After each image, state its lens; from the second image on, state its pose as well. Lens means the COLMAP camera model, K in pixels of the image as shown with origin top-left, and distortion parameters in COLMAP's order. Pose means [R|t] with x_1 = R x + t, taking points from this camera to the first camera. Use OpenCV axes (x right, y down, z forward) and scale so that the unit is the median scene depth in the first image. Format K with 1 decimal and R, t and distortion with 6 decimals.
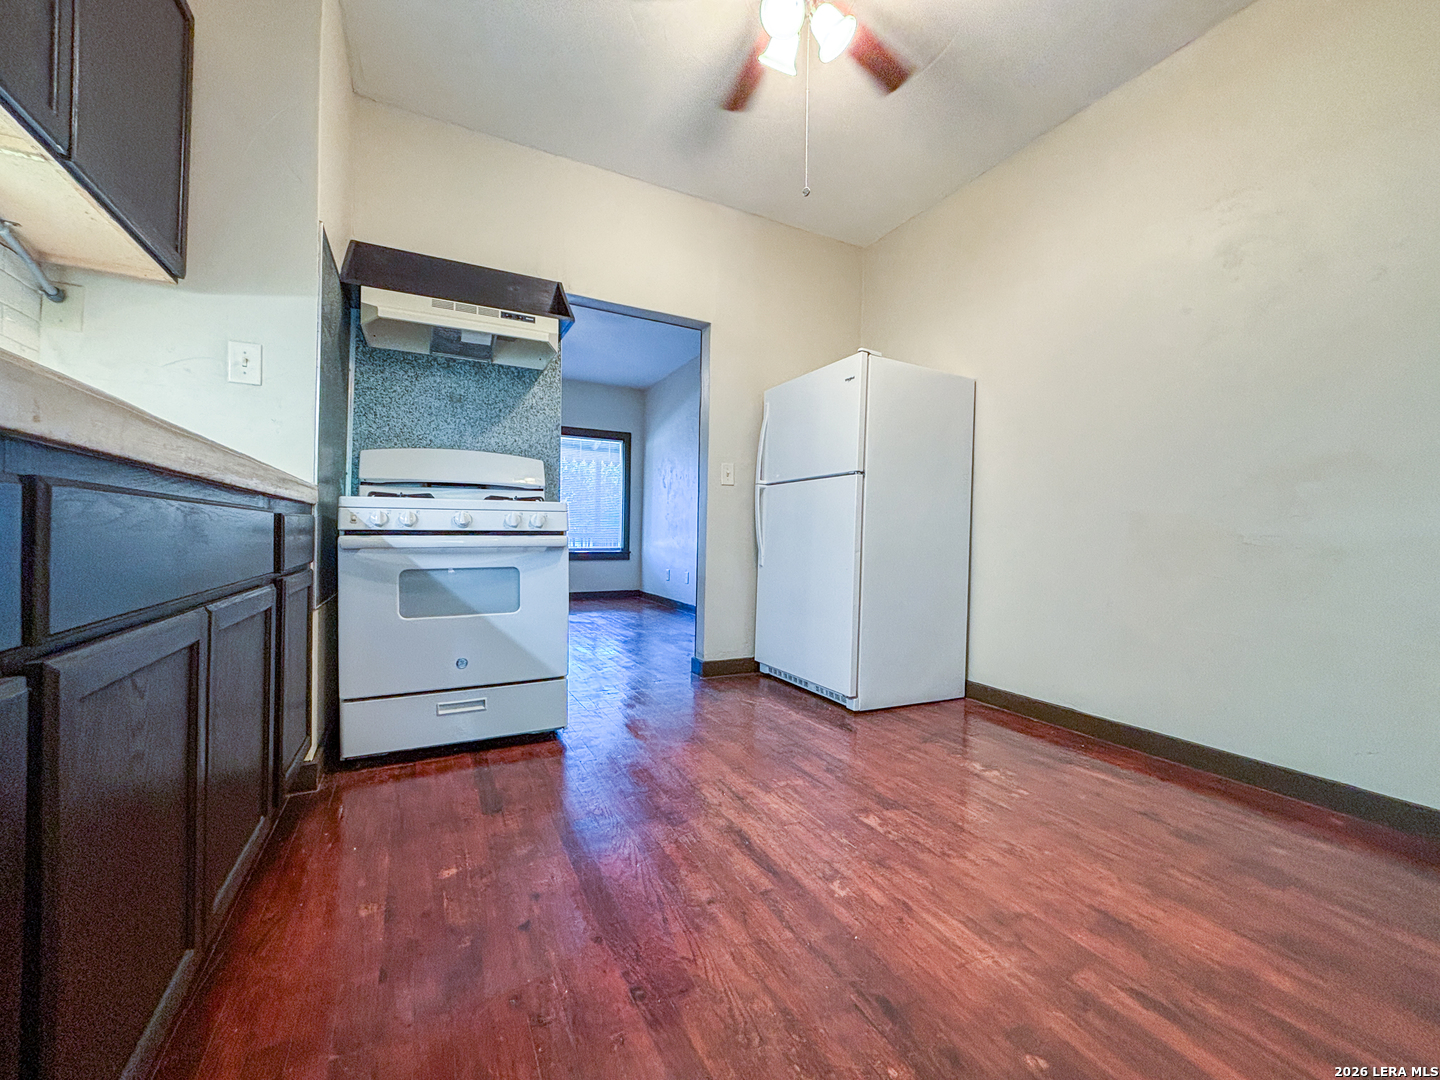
lens RADIAL K [[577.9, 0, 715.9], [0, 577.9, 544.7], [0, 0, 1]] dist [-0.003172, 0.000459]
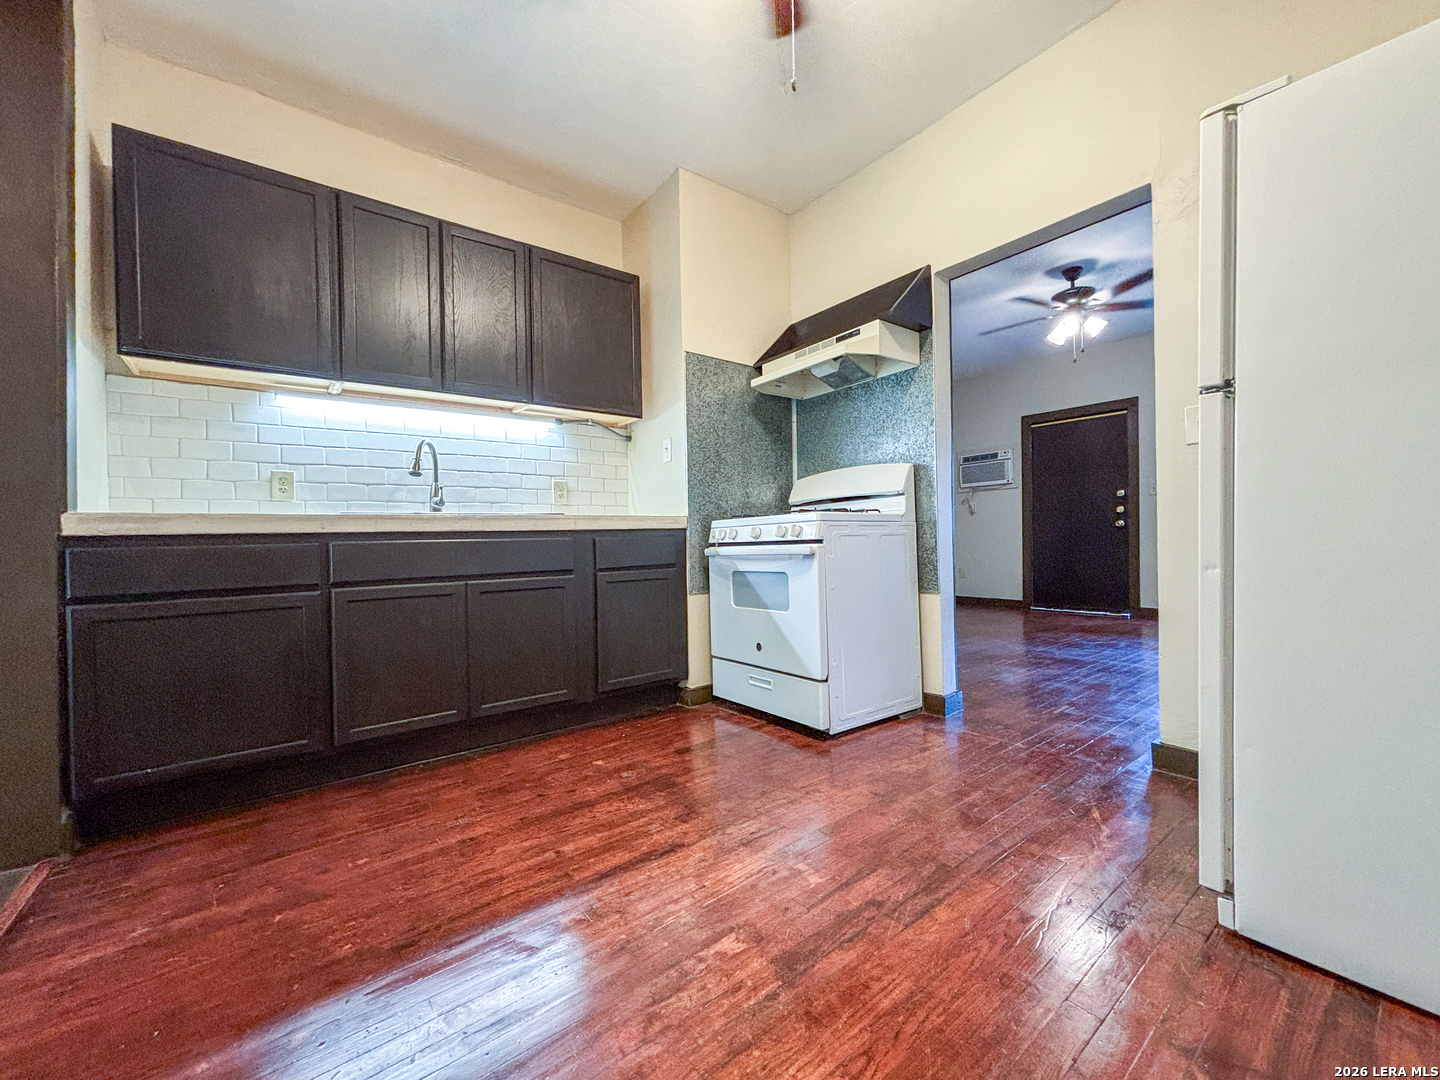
lens RADIAL K [[577.9, 0, 723.6], [0, 577.9, 542.4], [0, 0, 1]] dist [-0.003172, 0.000459]
pose [[0.190905, -0.014431, -0.981502, 0.794734], [0.015774, 0.999808, -0.011632, -0.009476], [0.981482, -0.013261, 0.191096, 0.703330]]
